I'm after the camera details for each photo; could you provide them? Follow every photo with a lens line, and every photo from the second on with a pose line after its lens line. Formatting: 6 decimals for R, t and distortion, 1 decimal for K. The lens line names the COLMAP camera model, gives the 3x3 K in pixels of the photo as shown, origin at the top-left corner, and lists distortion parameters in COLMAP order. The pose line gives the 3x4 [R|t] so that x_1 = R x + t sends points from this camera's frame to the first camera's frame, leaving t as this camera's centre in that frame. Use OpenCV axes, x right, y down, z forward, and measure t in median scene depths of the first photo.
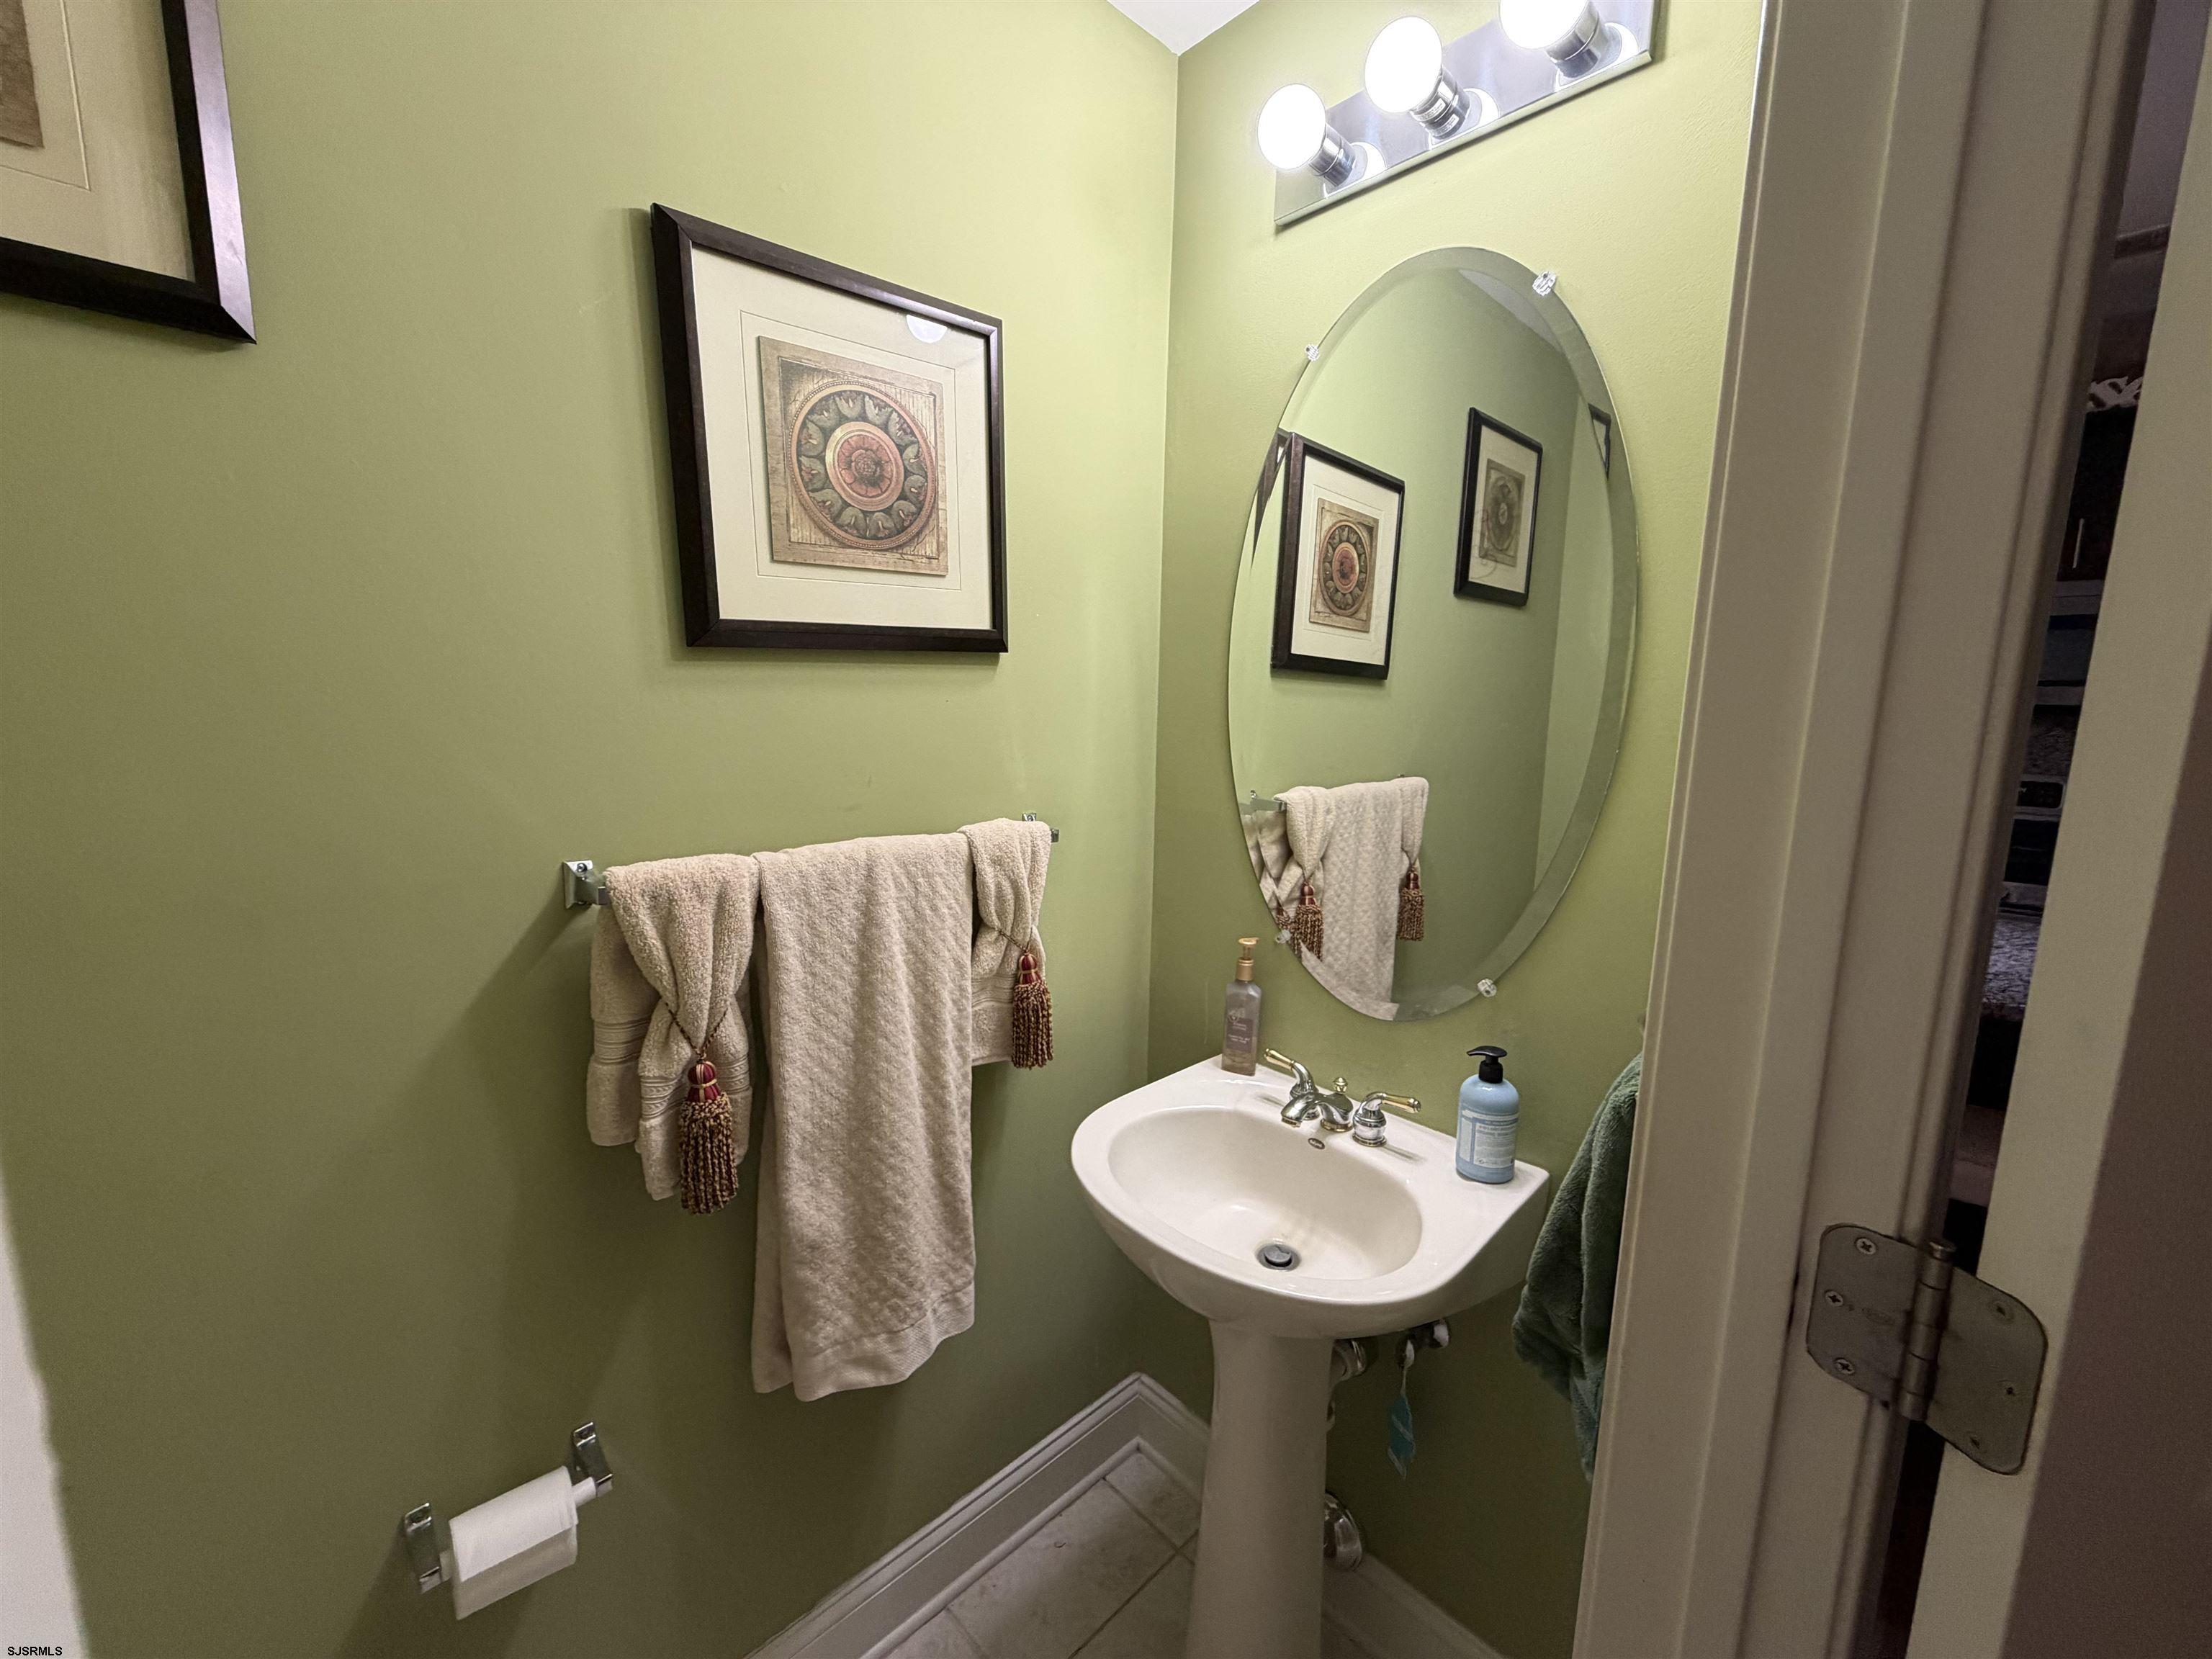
lens RADIAL K [[883.2, 0, 1103.9], [0, 883.2, 832.2], [0, 0, 1]] dist [0.003166, 0.000477]
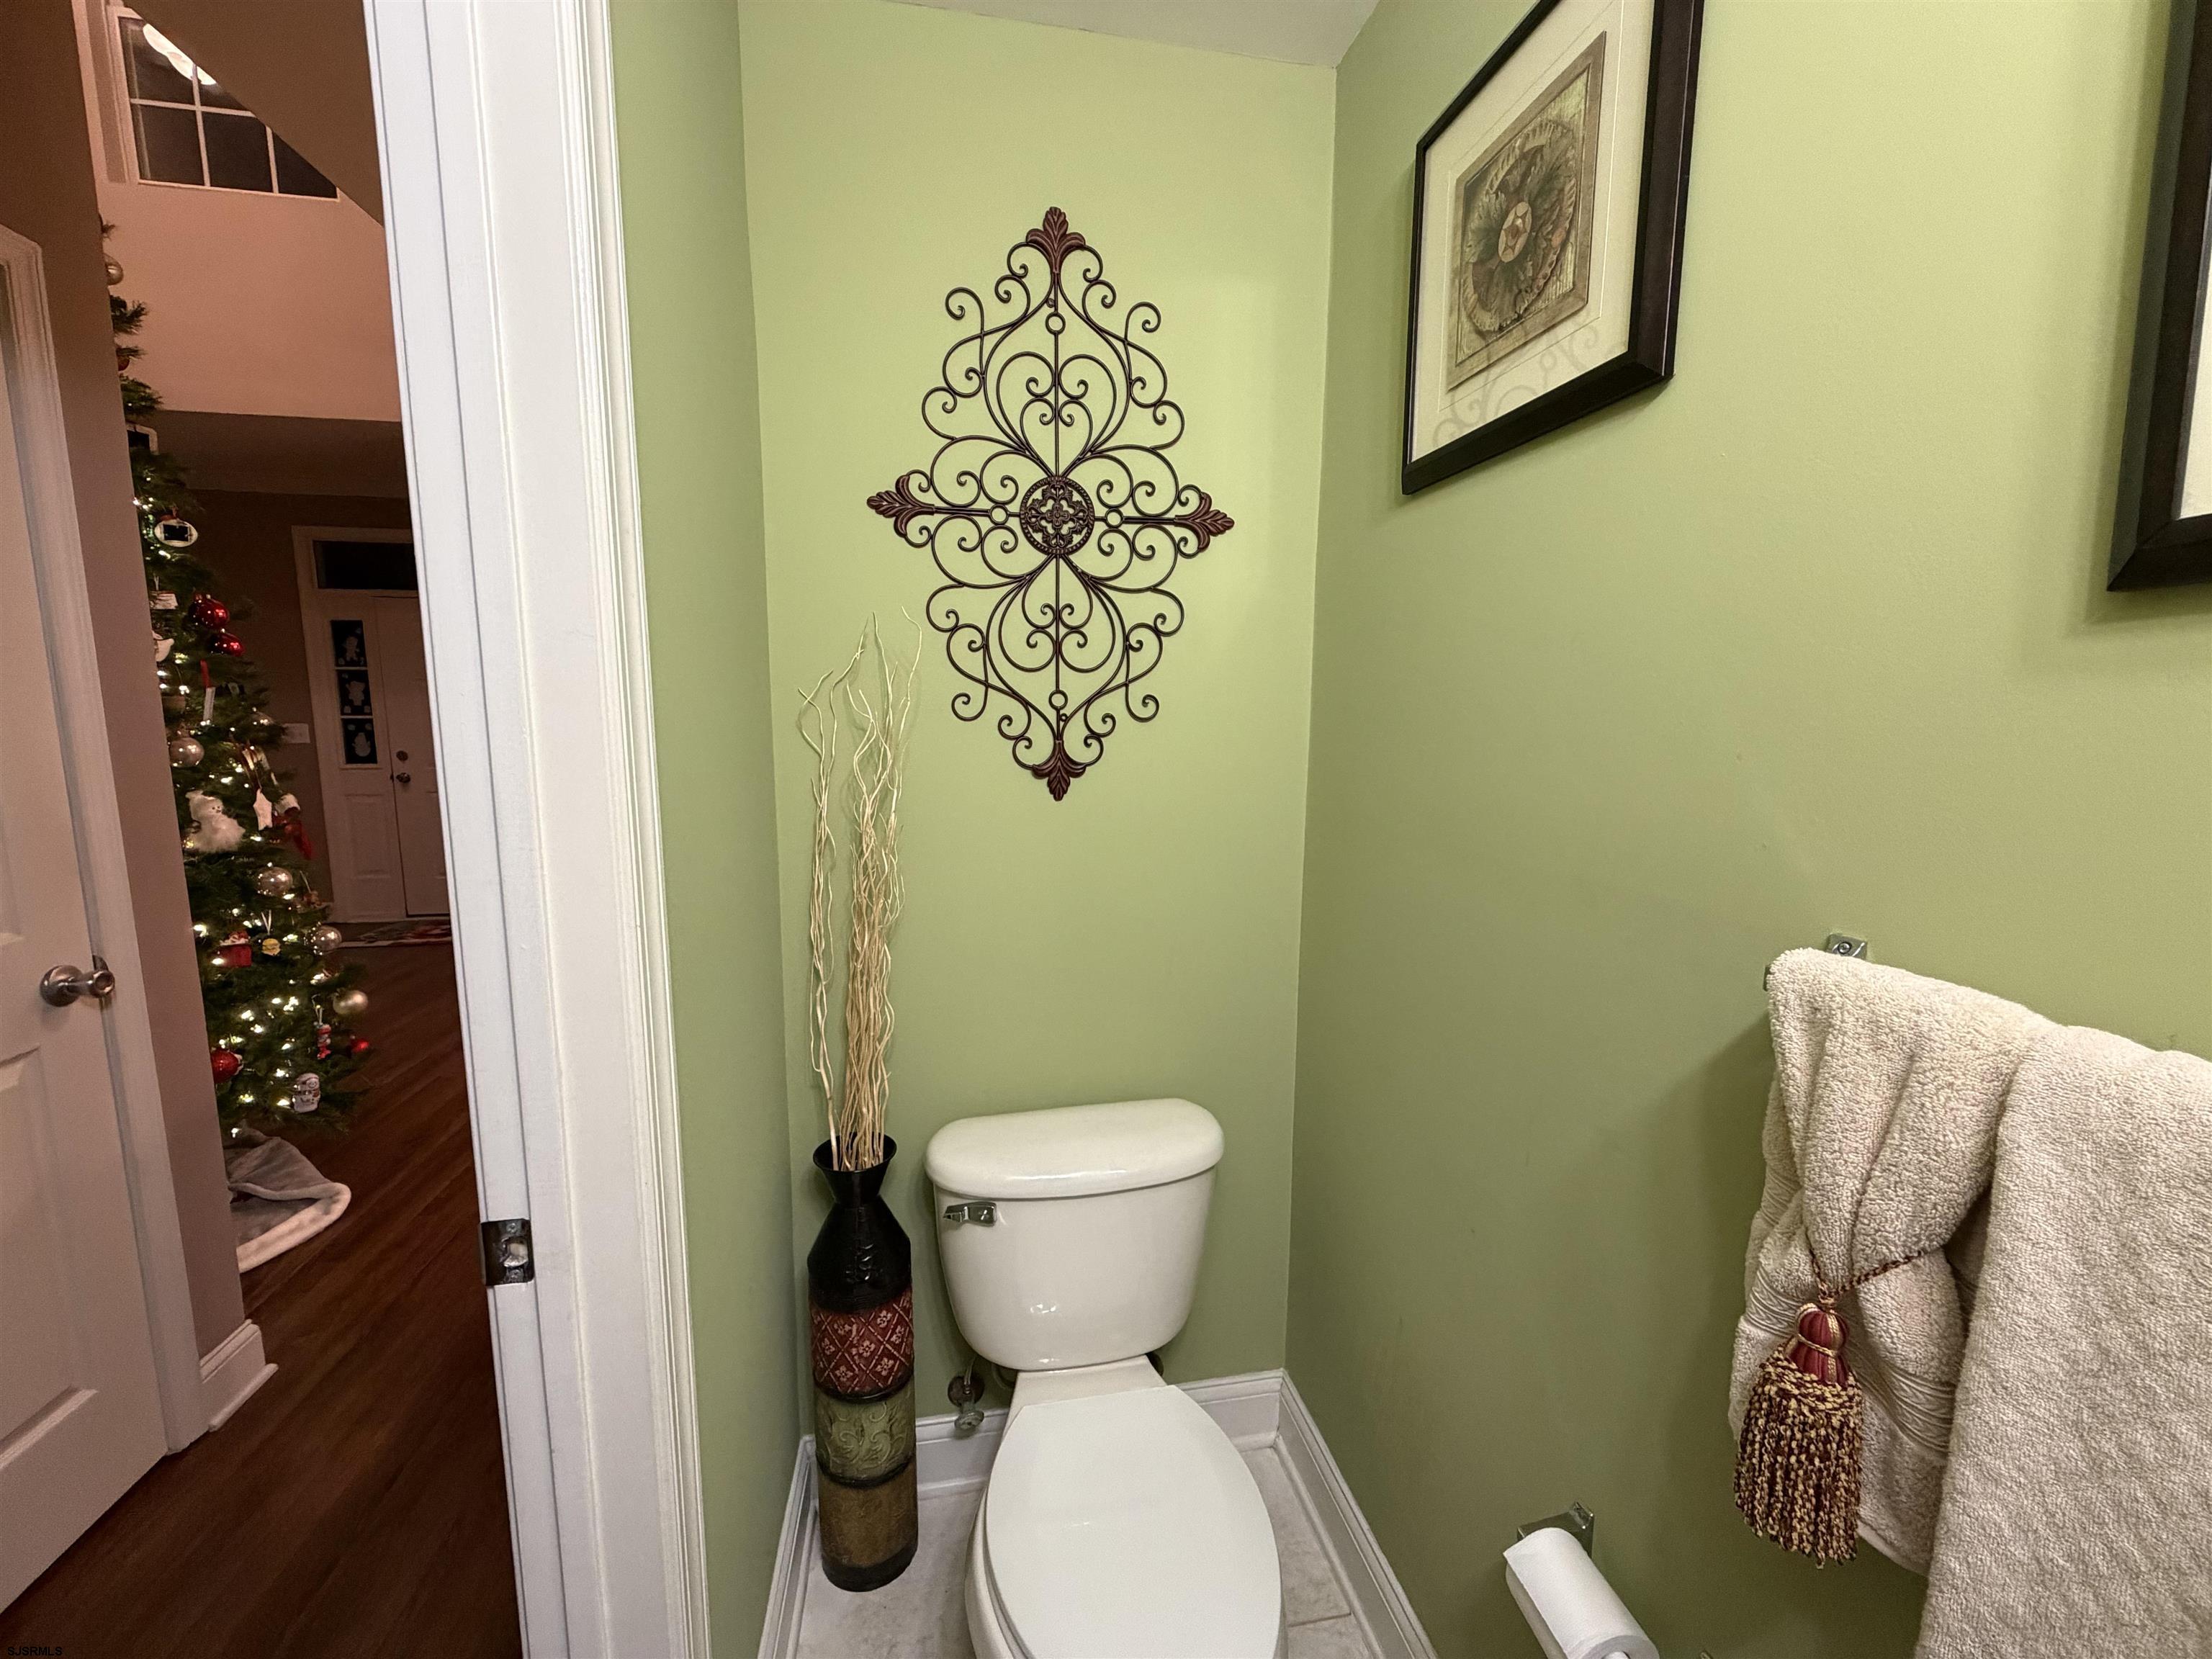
lens RADIAL K [[883.2, 0, 1098.1], [0, 883.2, 826.4], [0, 0, 1]] dist [0.003166, 0.000477]
pose [[-0.586381, 0.088864, -0.805147, 0.284404], [-0.133312, 0.969824, 0.204129, -0.110125], [0.798990, 0.227033, -0.556840, 0.869577]]
